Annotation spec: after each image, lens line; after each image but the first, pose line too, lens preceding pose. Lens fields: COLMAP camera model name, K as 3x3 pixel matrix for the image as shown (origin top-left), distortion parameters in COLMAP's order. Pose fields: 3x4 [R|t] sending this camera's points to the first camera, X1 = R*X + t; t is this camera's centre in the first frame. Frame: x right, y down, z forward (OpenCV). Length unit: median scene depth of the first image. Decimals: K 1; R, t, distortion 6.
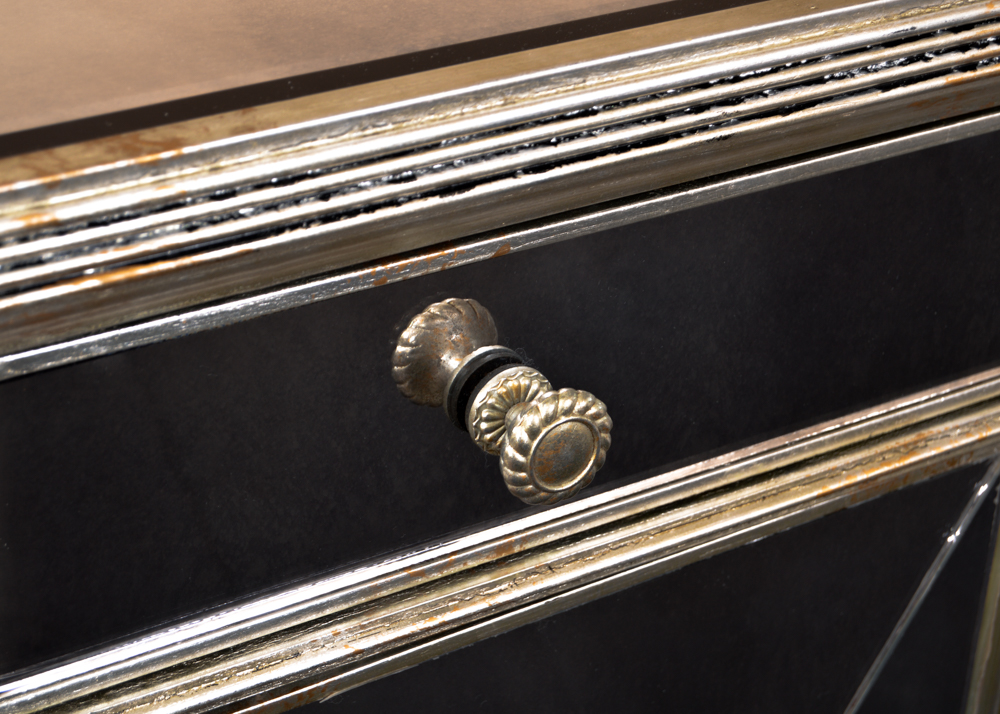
lens RADIAL K [[2426.7, 0, 500.0], [0, 2426.7, 357.0], [0, 0, 1]] dist [0.023607, 0.095090]
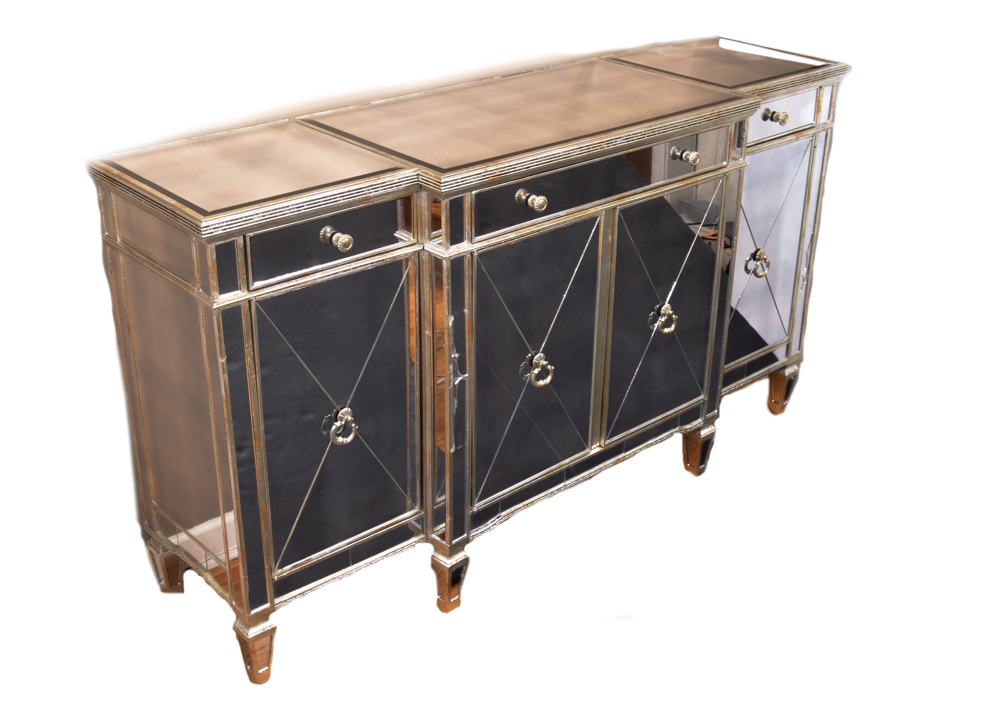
lens RADIAL K [[1222.5, 0, 500.0], [0, 1222.5, 357.0], [0, 0, 1]] dist [-0.017562, -0.016154]
pose [[0.987723, -0.096961, 0.122486, -0.622448], [0.103275, 0.993576, -0.046279, 0.682011], [-0.117211, 0.058361, 0.991391, -2.756379]]
